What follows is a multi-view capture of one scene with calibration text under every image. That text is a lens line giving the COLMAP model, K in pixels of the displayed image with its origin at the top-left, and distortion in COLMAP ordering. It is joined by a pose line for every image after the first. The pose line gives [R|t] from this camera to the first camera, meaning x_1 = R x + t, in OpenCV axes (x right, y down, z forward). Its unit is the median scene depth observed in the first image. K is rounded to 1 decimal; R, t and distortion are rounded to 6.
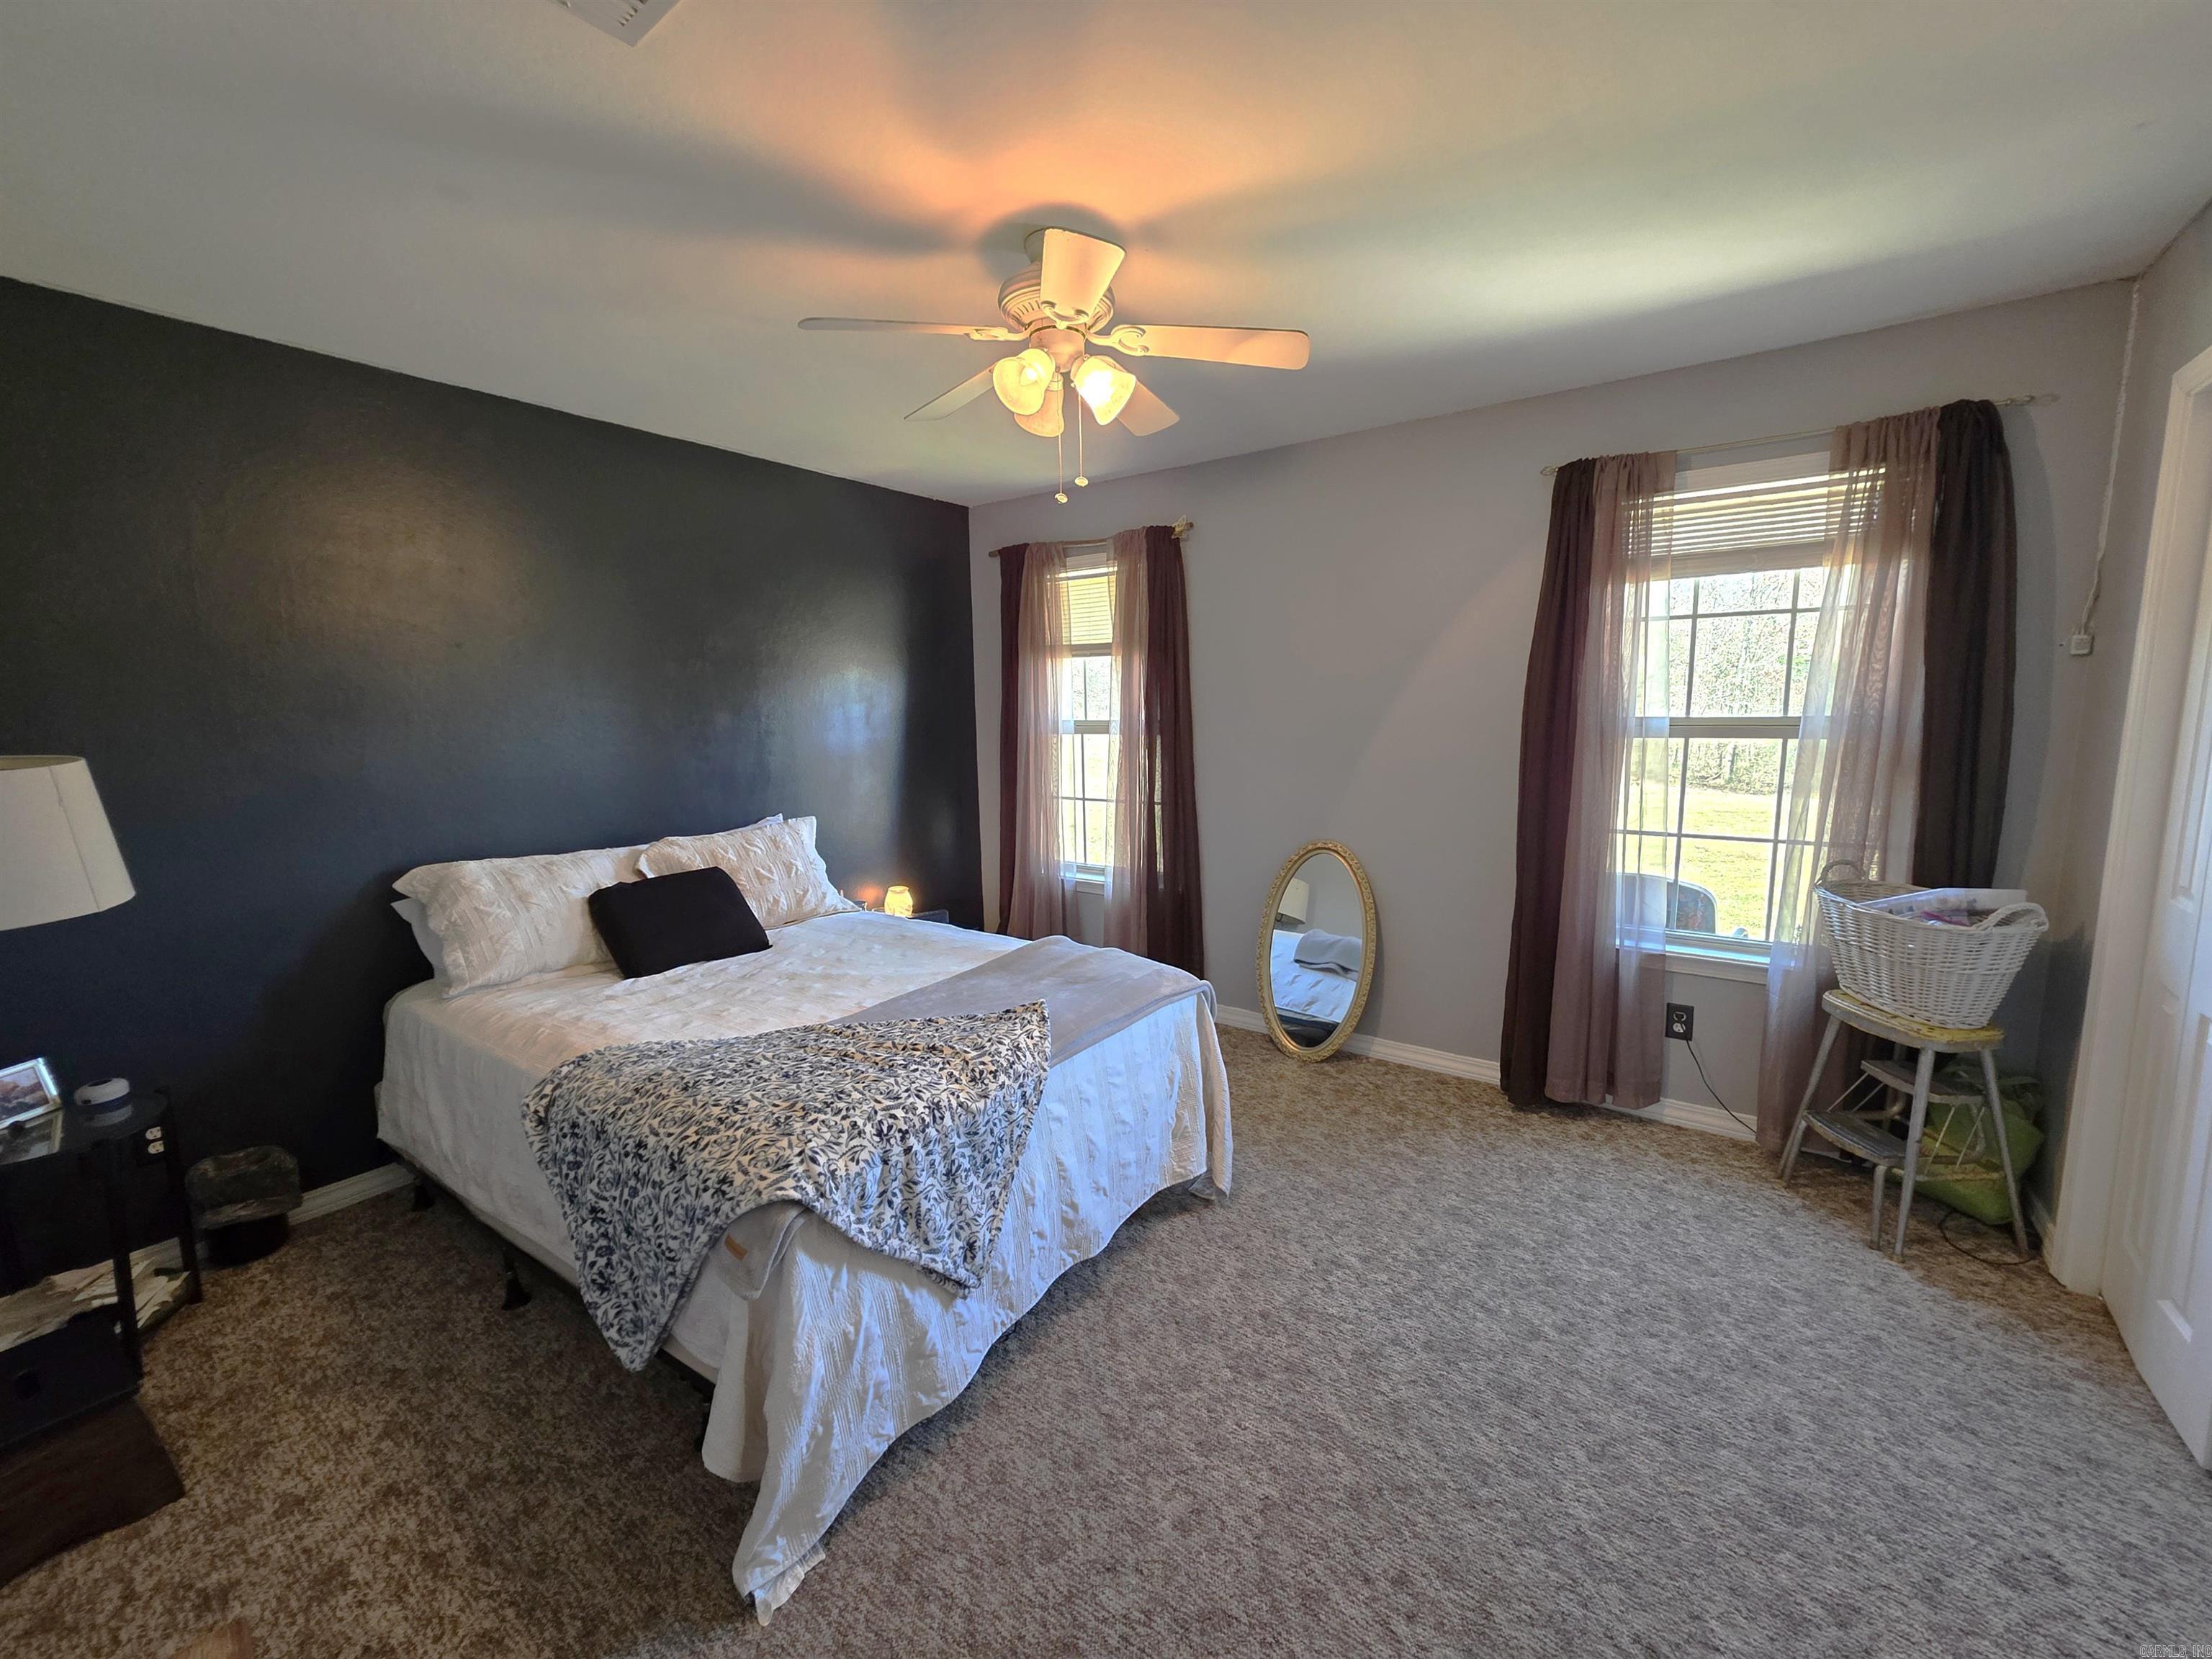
lens RADIAL K [[879.3, 0, 1110.7], [0, 879.3, 815.9], [0, 0, 1]] dist [0.000467, -0.000474]
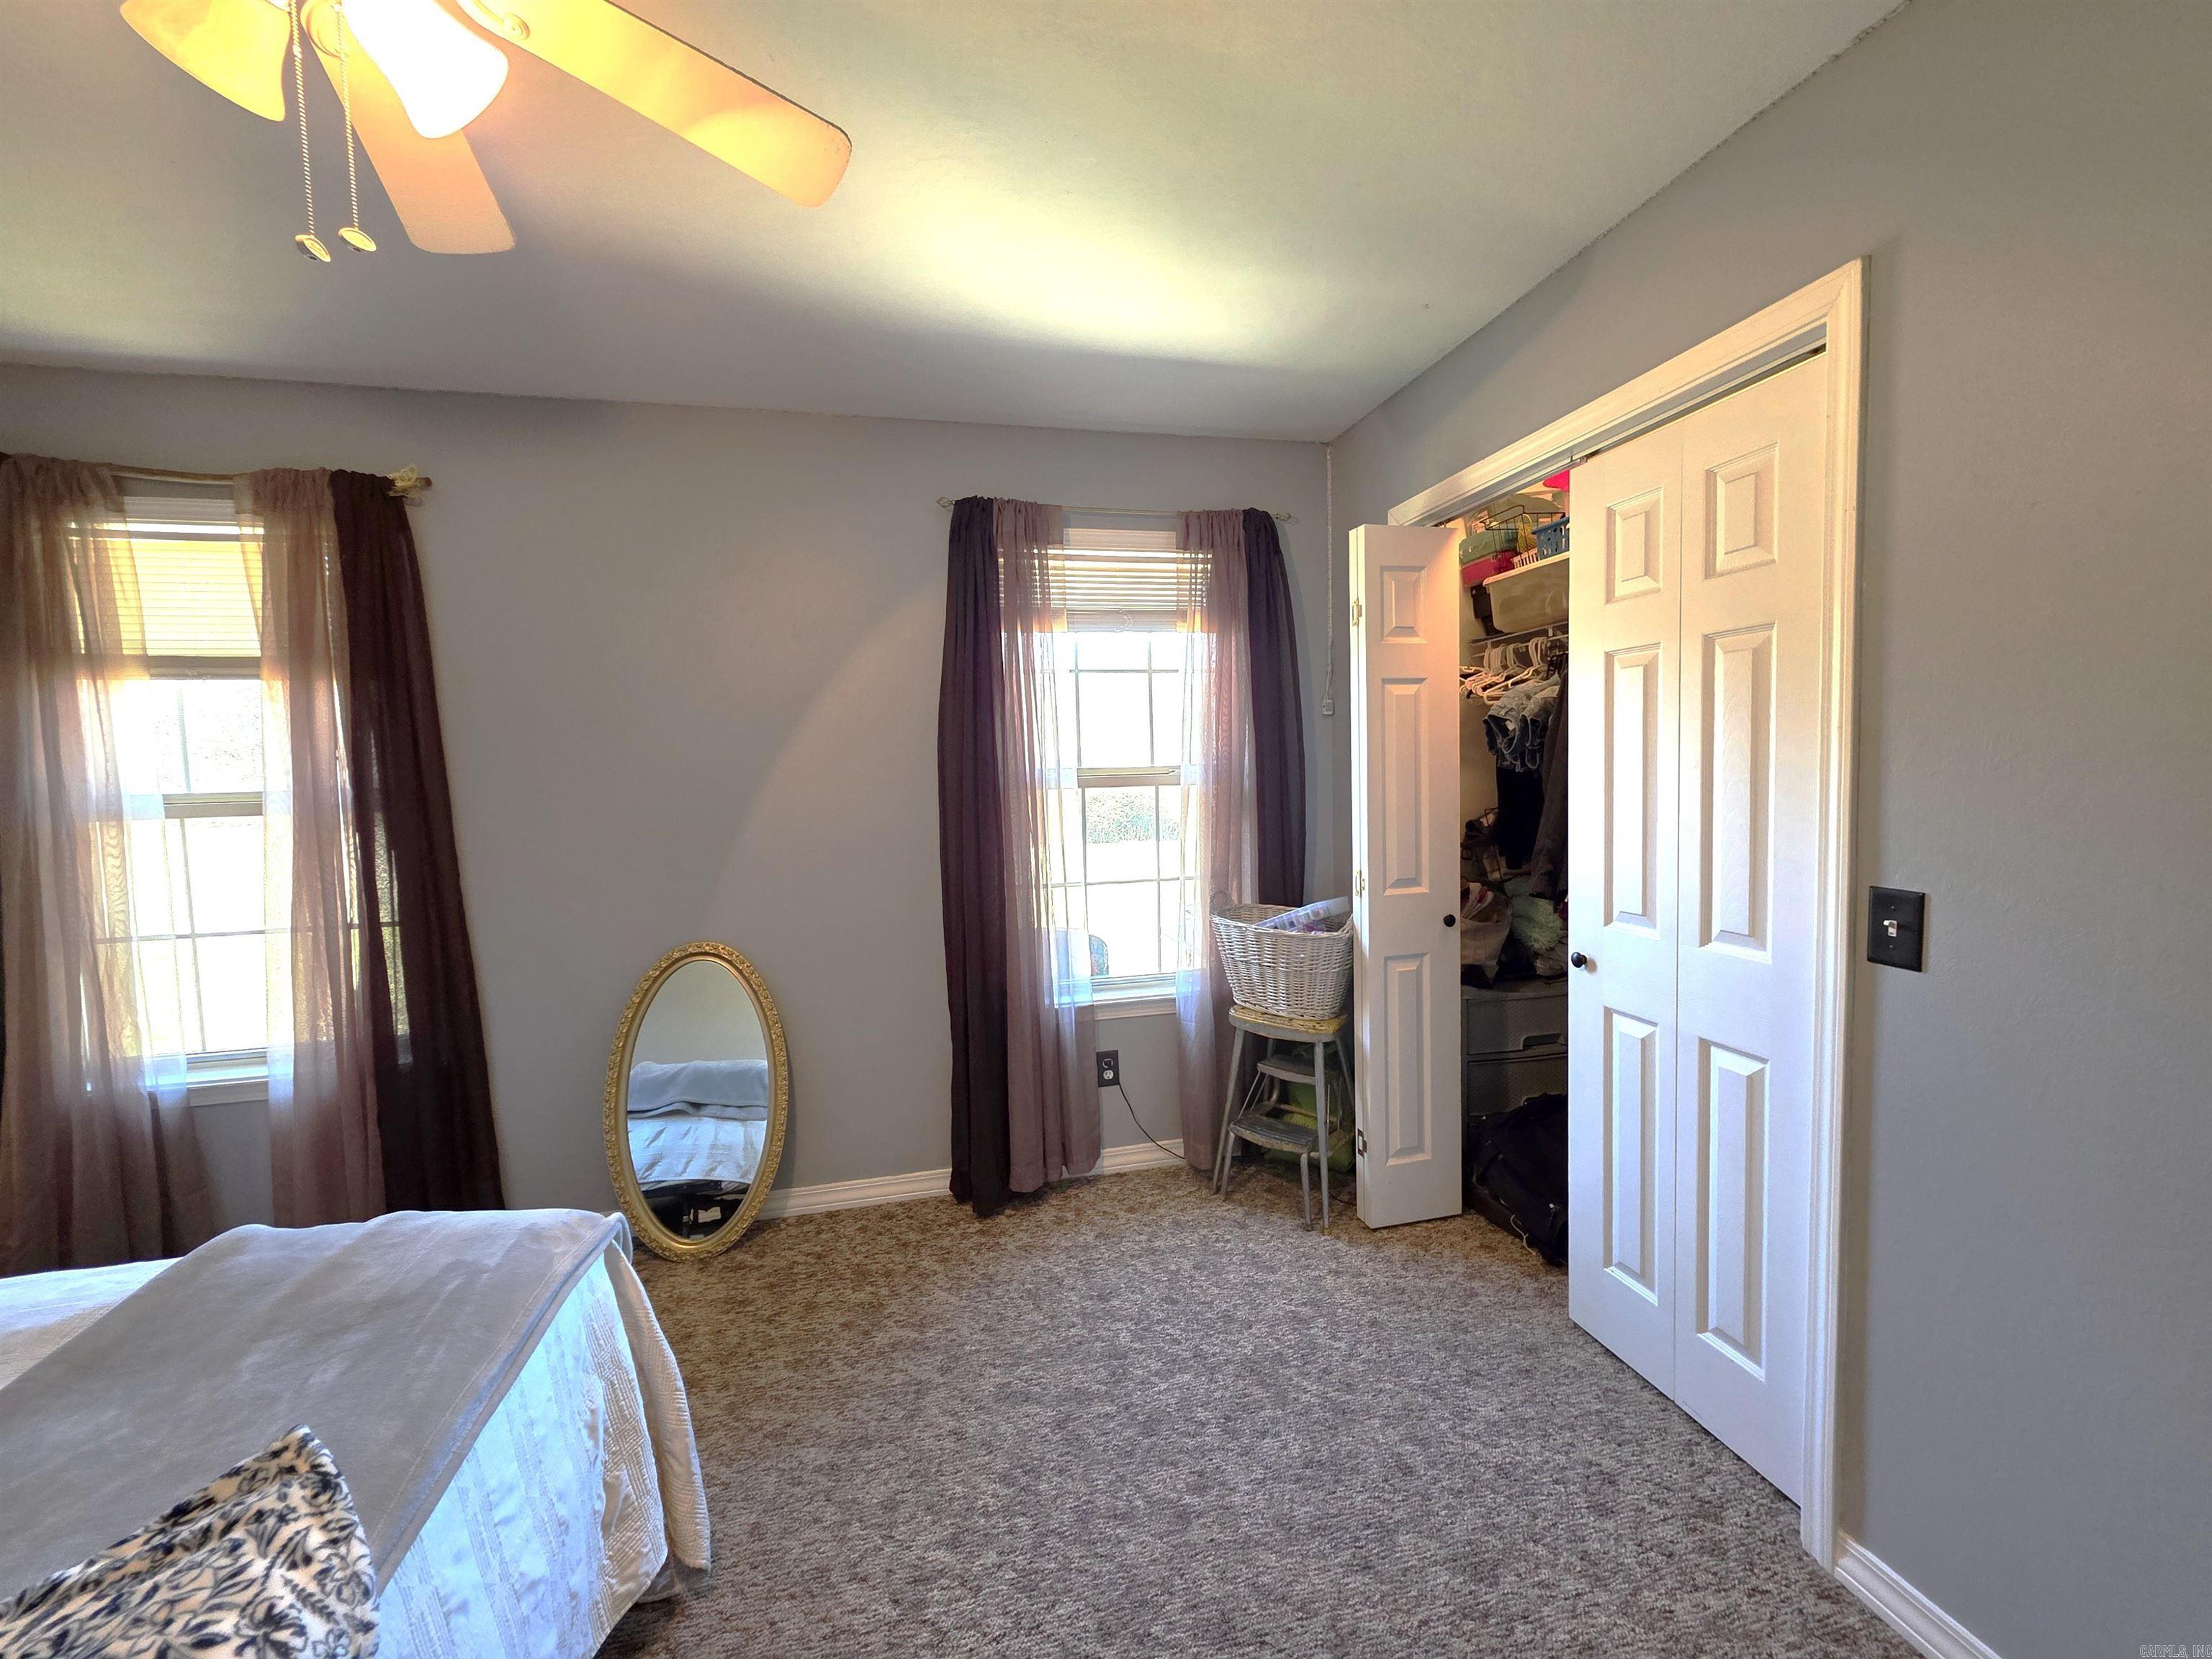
lens RADIAL K [[879.3, 0, 1110.7], [0, 879.3, 815.9], [0, 0, 1]] dist [0.000467, -0.000474]
pose [[0.662261, -0.046072, 0.747855, -0.093663], [0.108966, 0.993419, -0.035295, -0.017622], [-0.741307, 0.104865, 0.662923, 0.316488]]
